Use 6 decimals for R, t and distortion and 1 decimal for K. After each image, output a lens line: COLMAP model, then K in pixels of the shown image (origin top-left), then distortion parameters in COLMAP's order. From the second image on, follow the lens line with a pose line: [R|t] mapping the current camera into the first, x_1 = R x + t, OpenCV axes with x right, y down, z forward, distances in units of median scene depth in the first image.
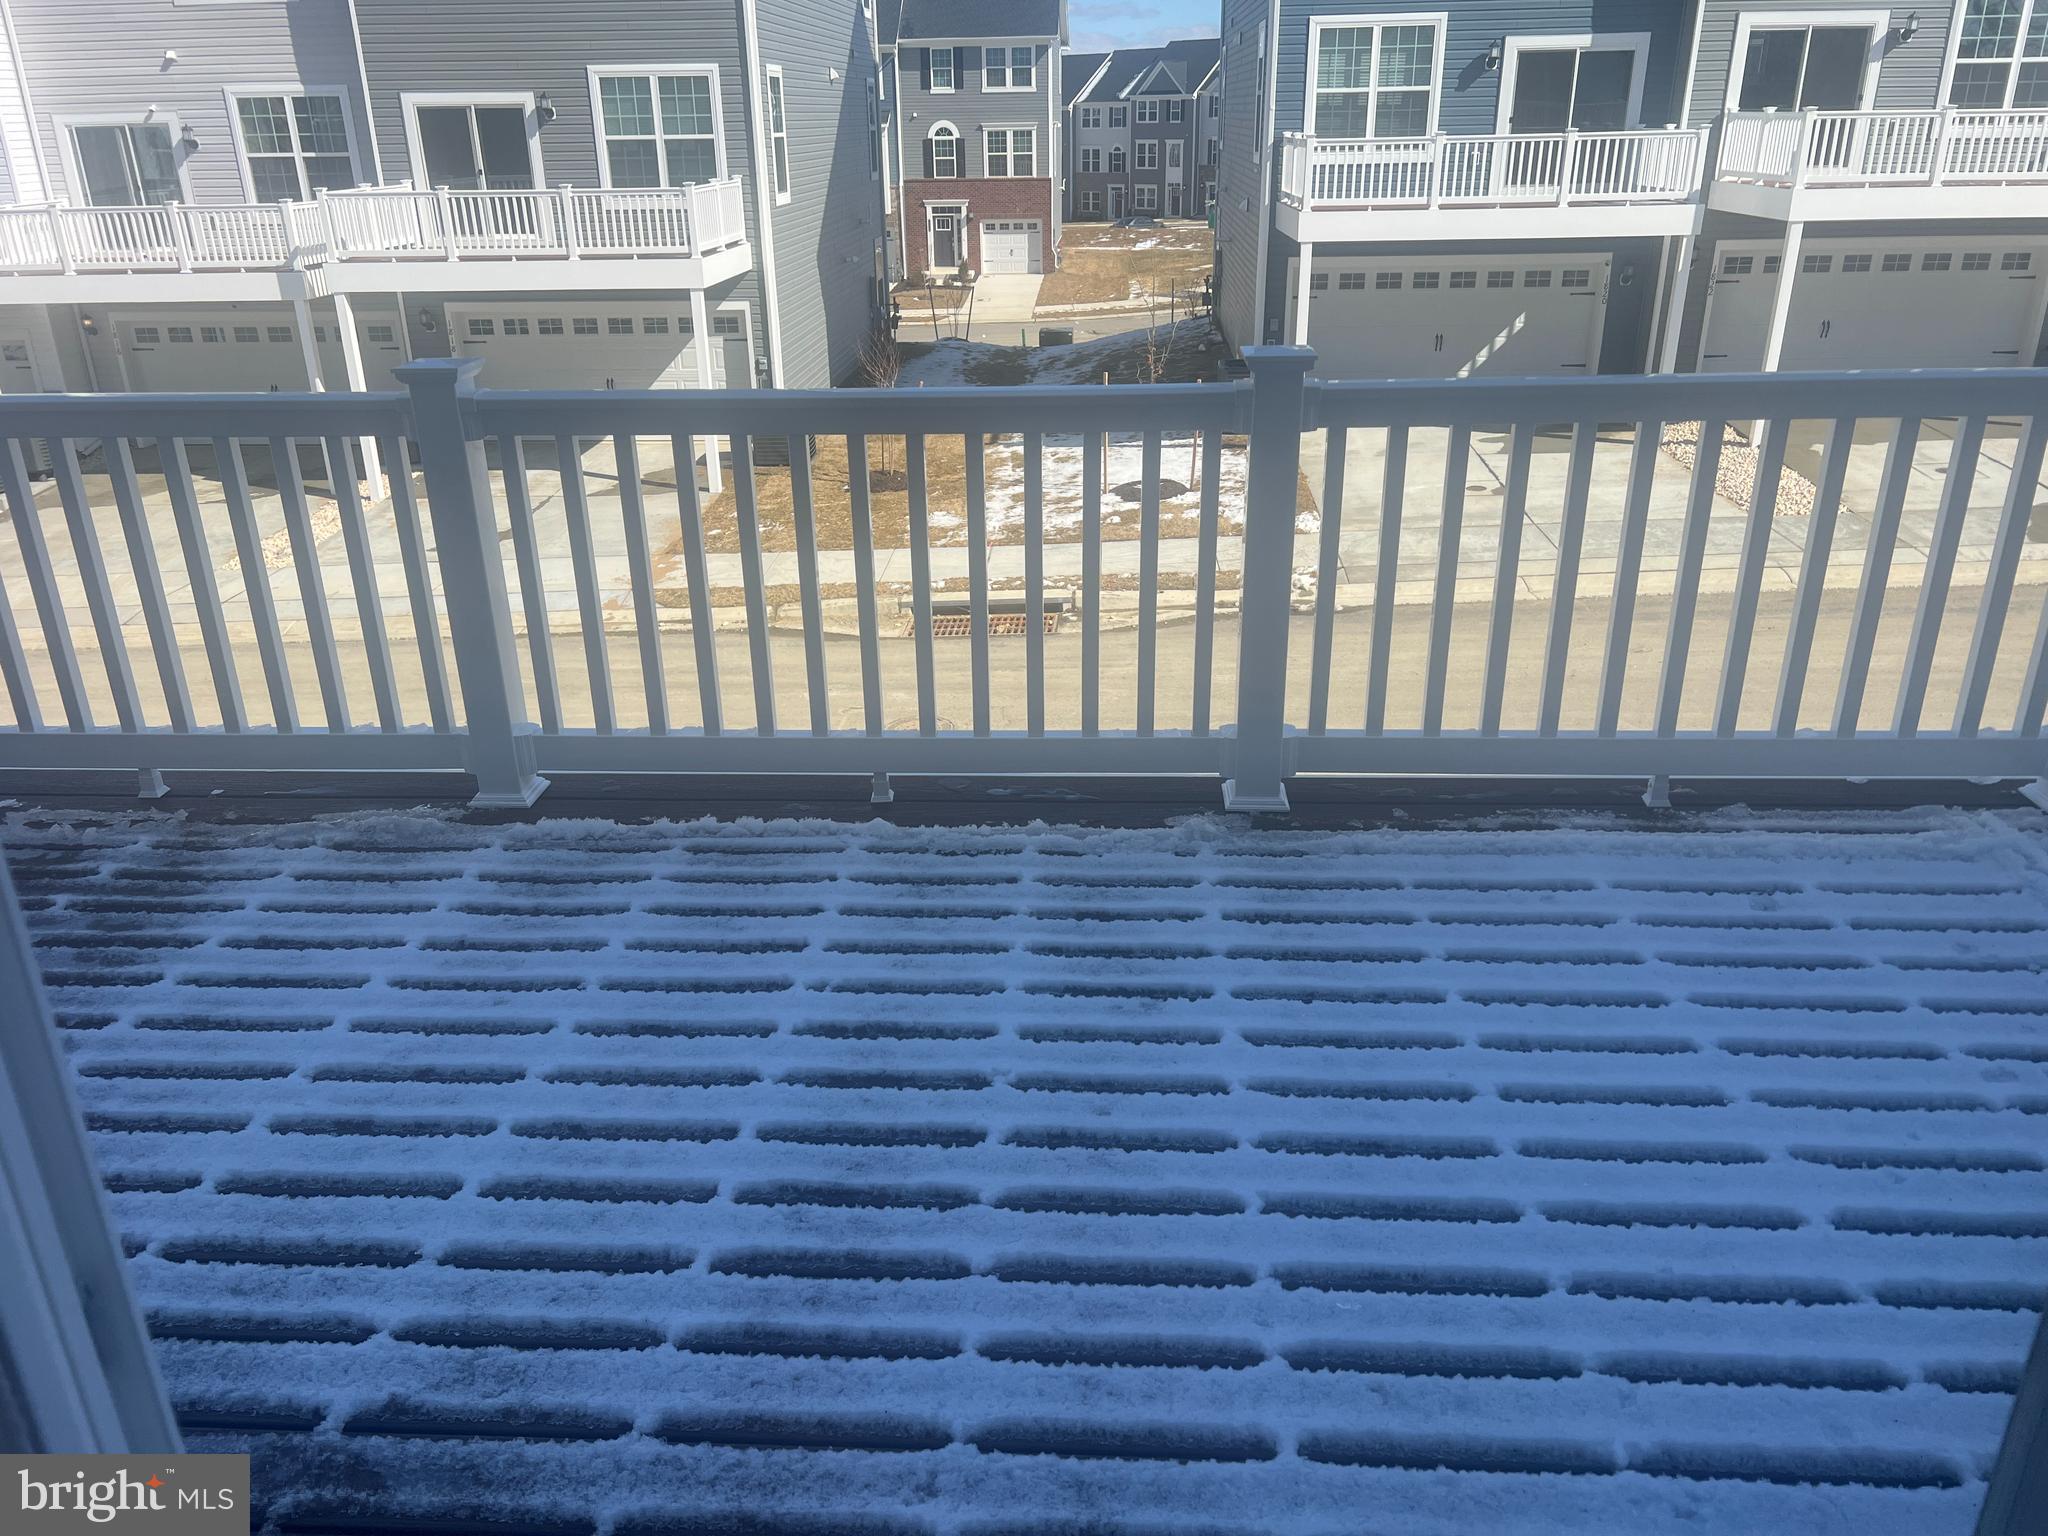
lens RADIAL K [[1536.8, 0, 1024.0], [0, 1536.8, 768.0], [0, 0, 1]] dist [0.065530, -0.072106]
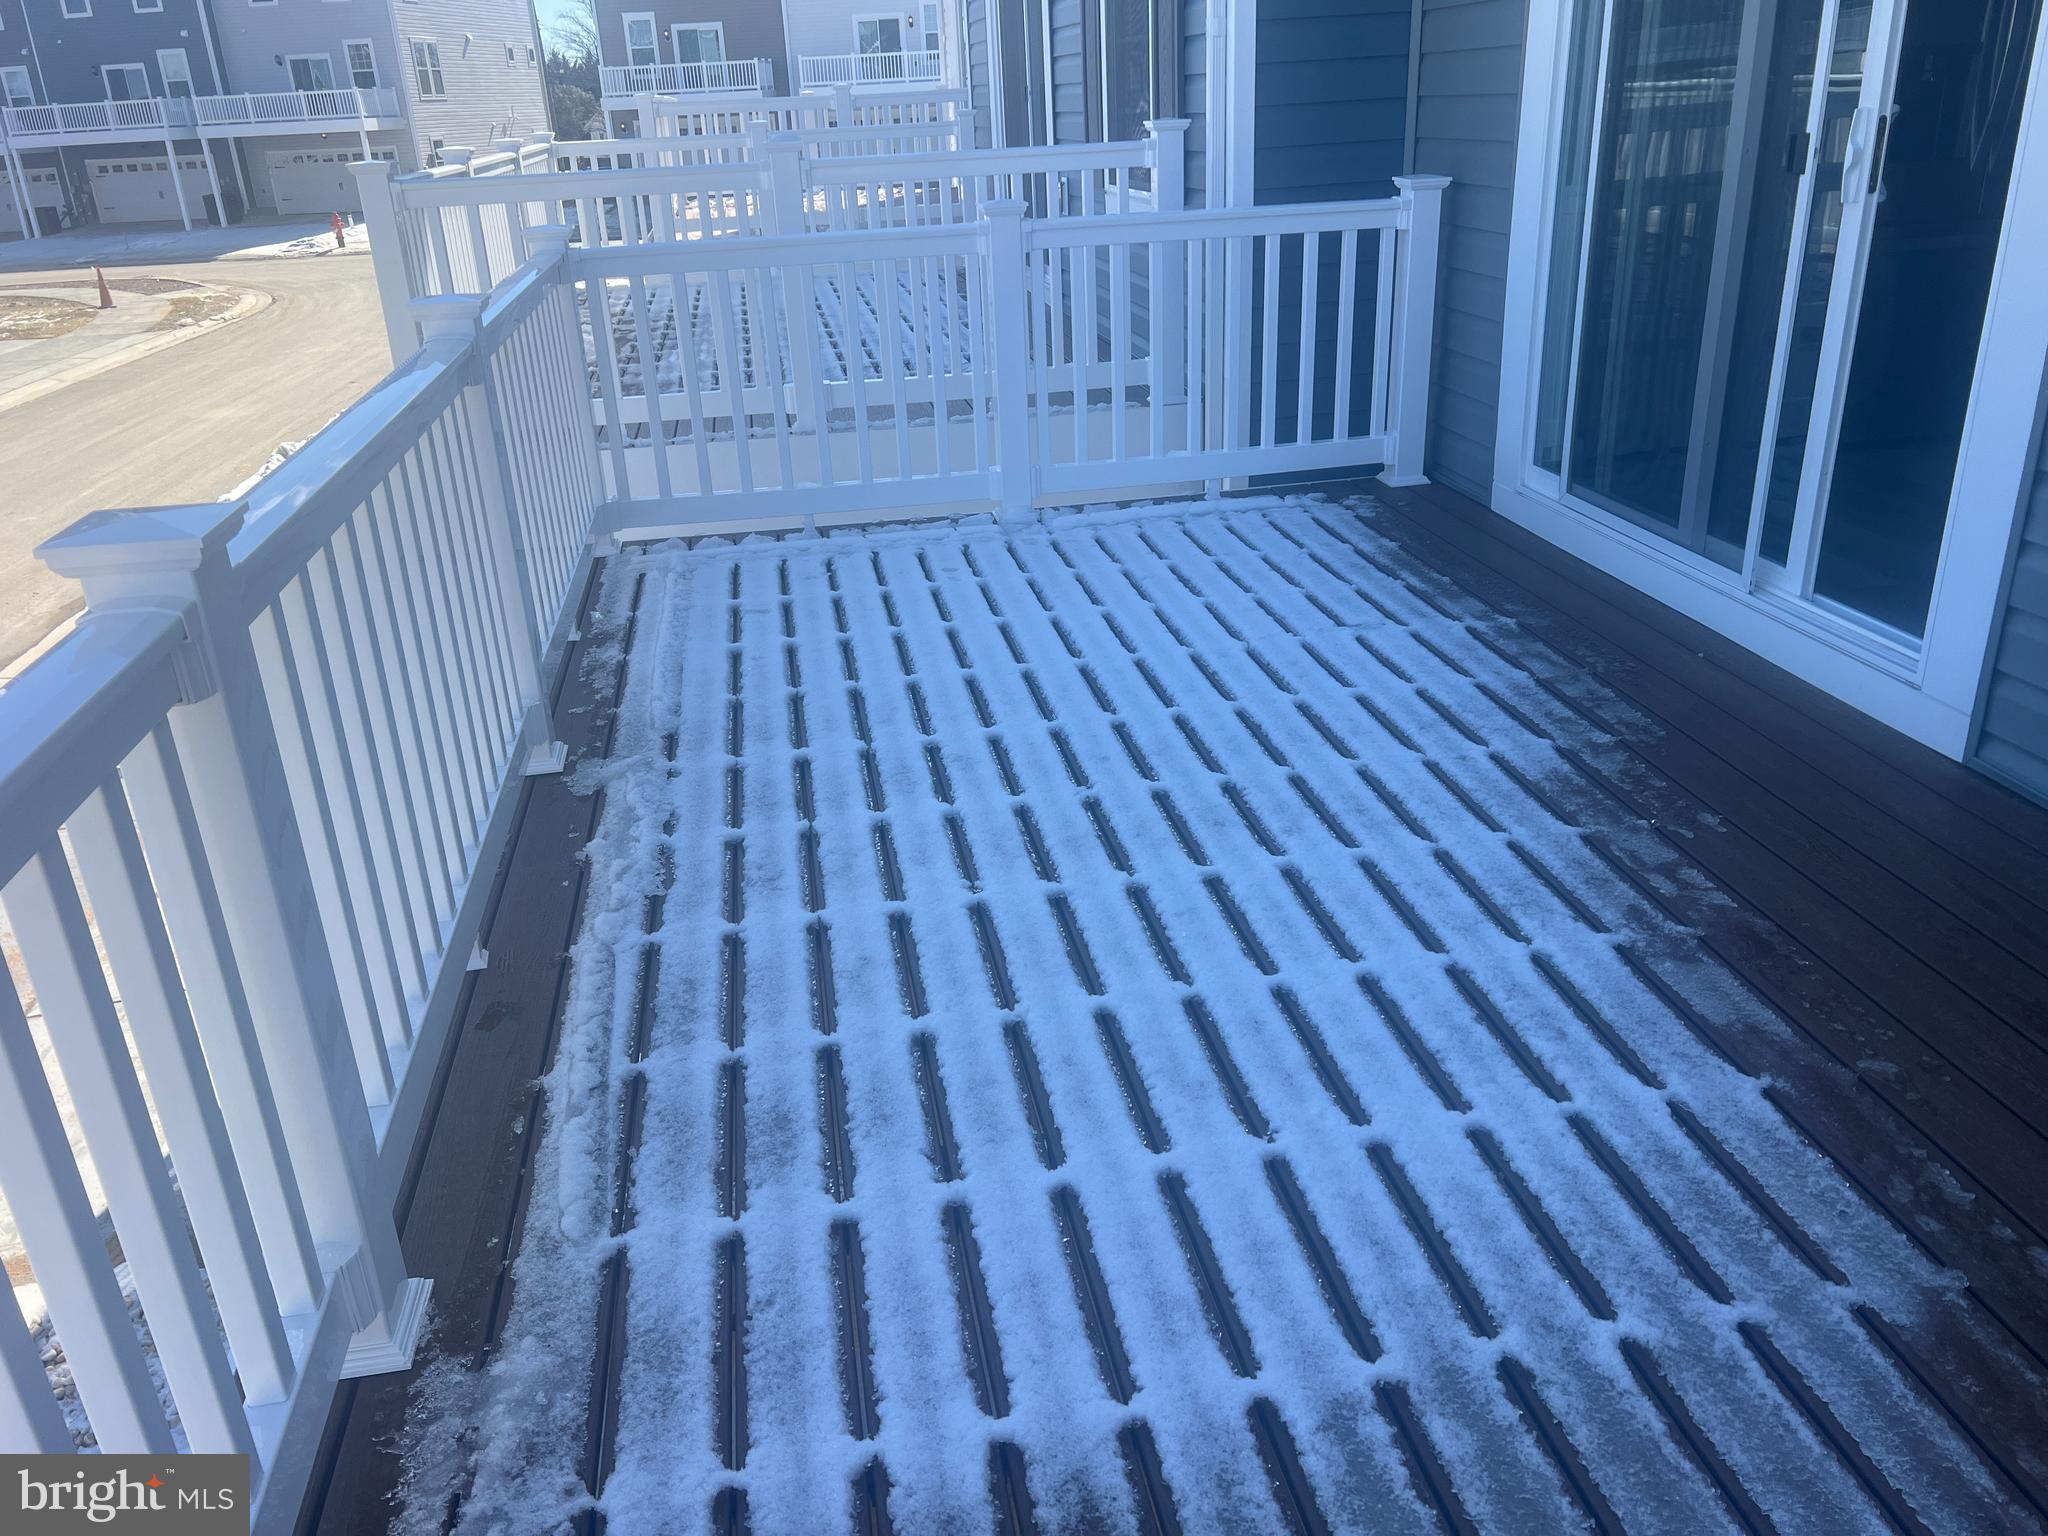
lens RADIAL K [[1551.4, 0, 994.5], [0, 1551.4, 721.5], [0, 0, 1]] dist [0.066772, -0.076961]
pose [[-0.209858, -0.342944, 0.915614, -0.871436], [0.434591, 0.806155, 0.401553, -0.294656], [-0.875837, 0.482187, -0.020138, 0.809618]]
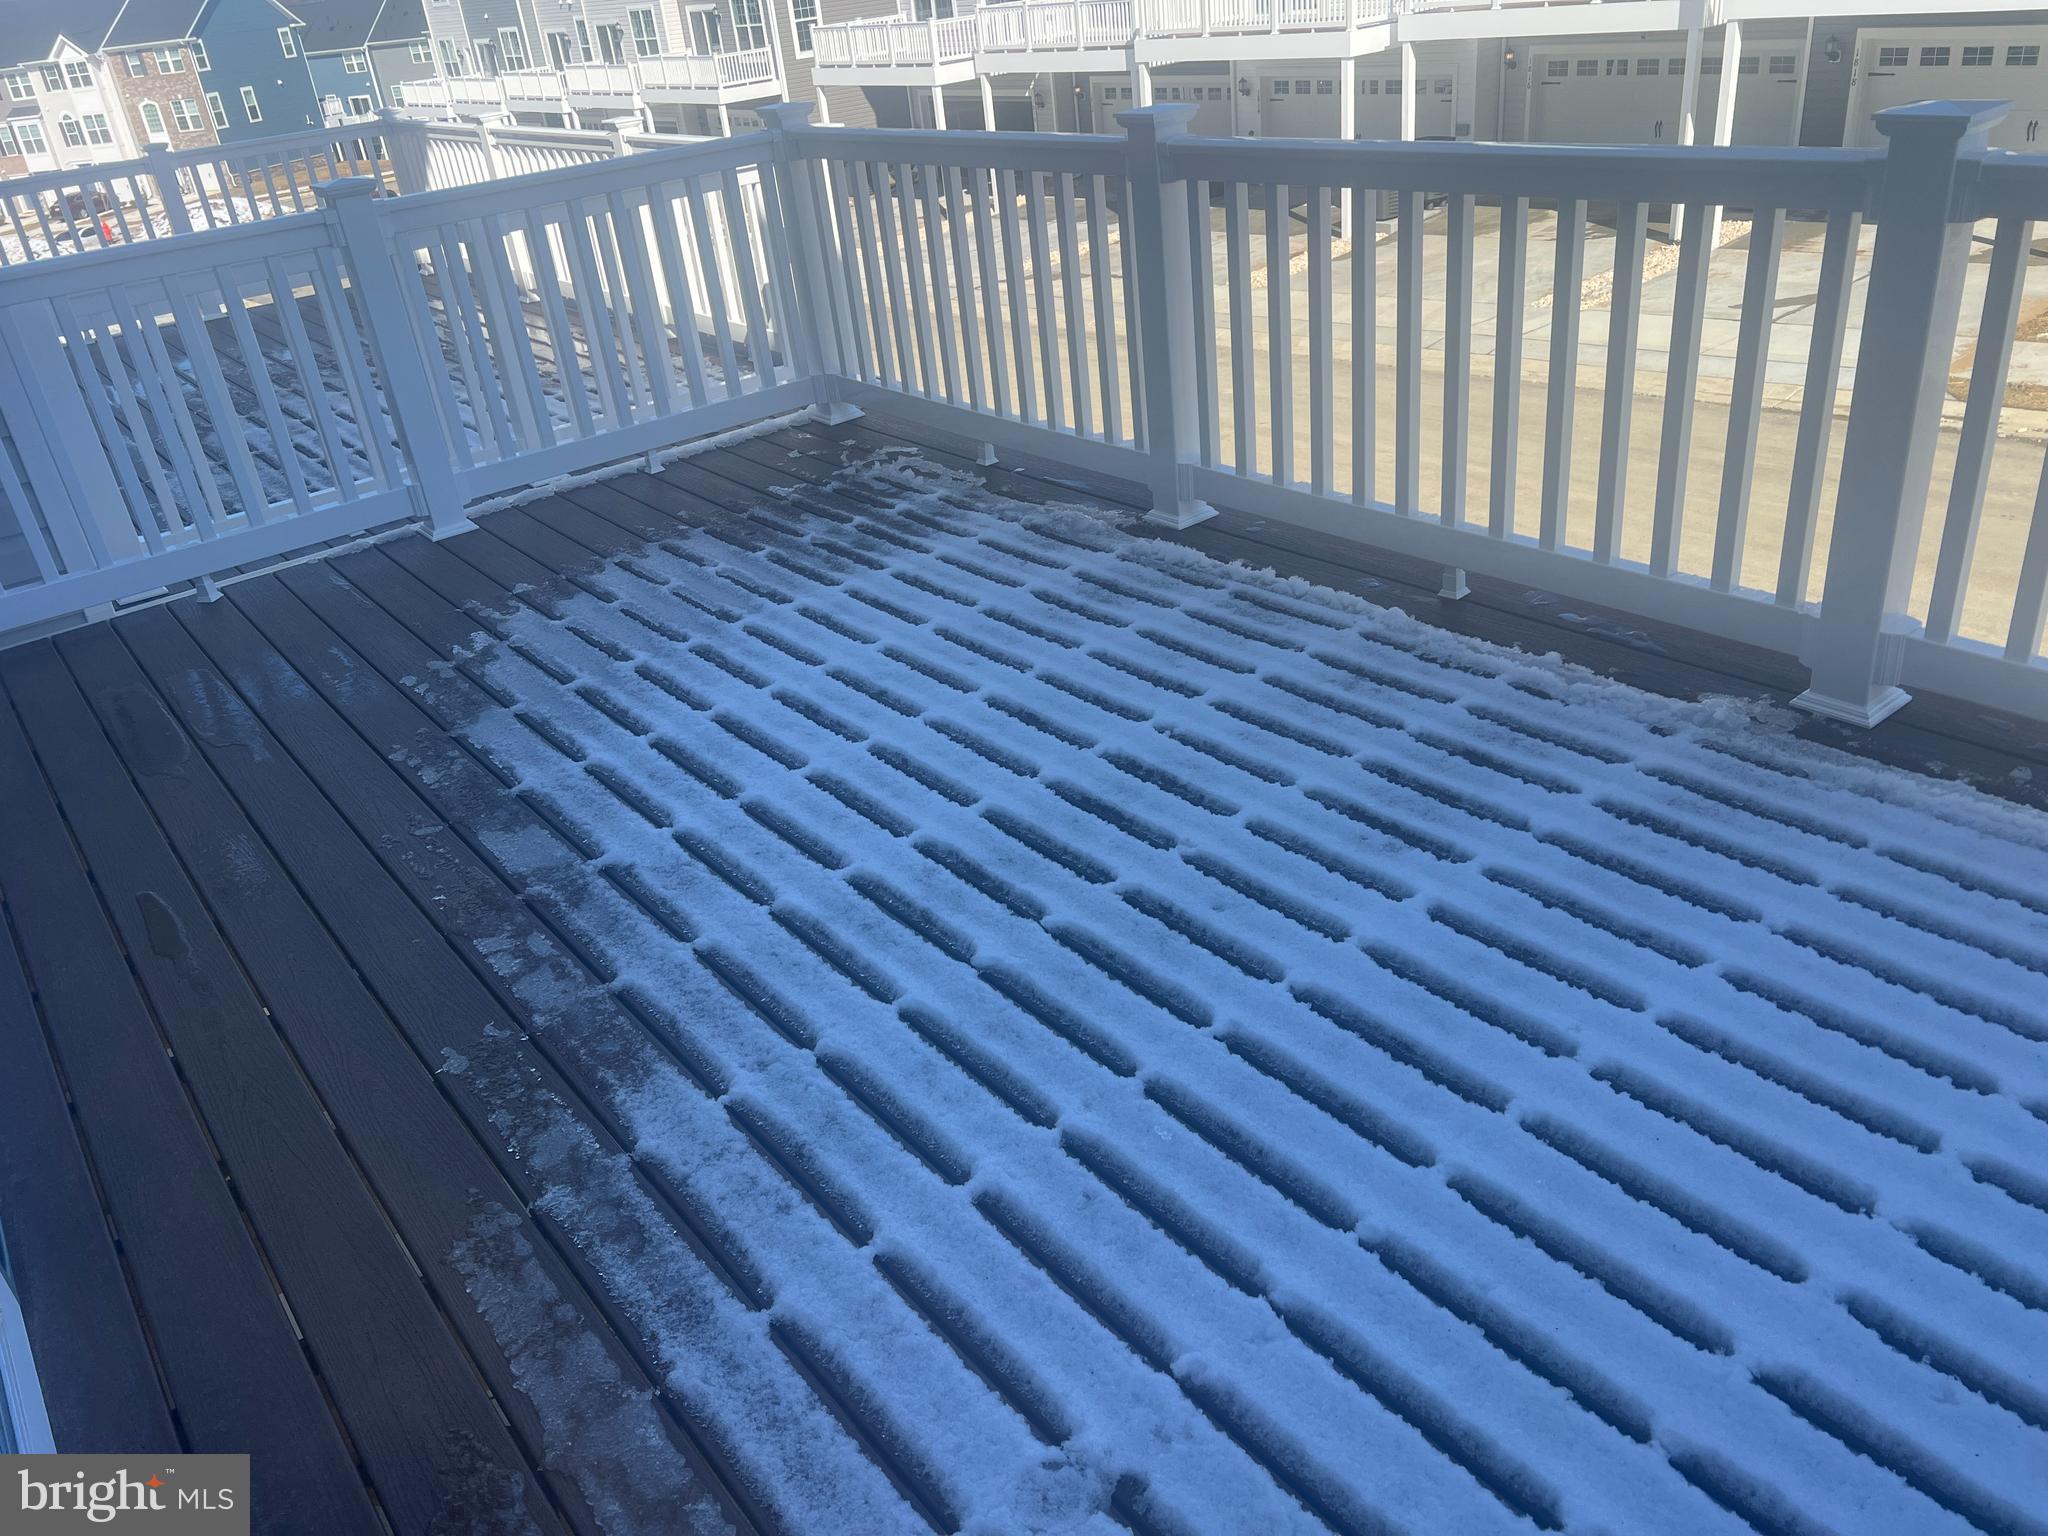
lens RADIAL K [[1528.0, 0, 1024.0], [0, 1528.0, 768.0], [0, 0, 1]] dist [0.163652, -0.385255]
pose [[0.659256, 0.310078, -0.685006, 0.462226], [-0.203616, 0.950593, 0.234338, -0.053424], [0.723824, -0.015010, 0.689821, 0.160172]]
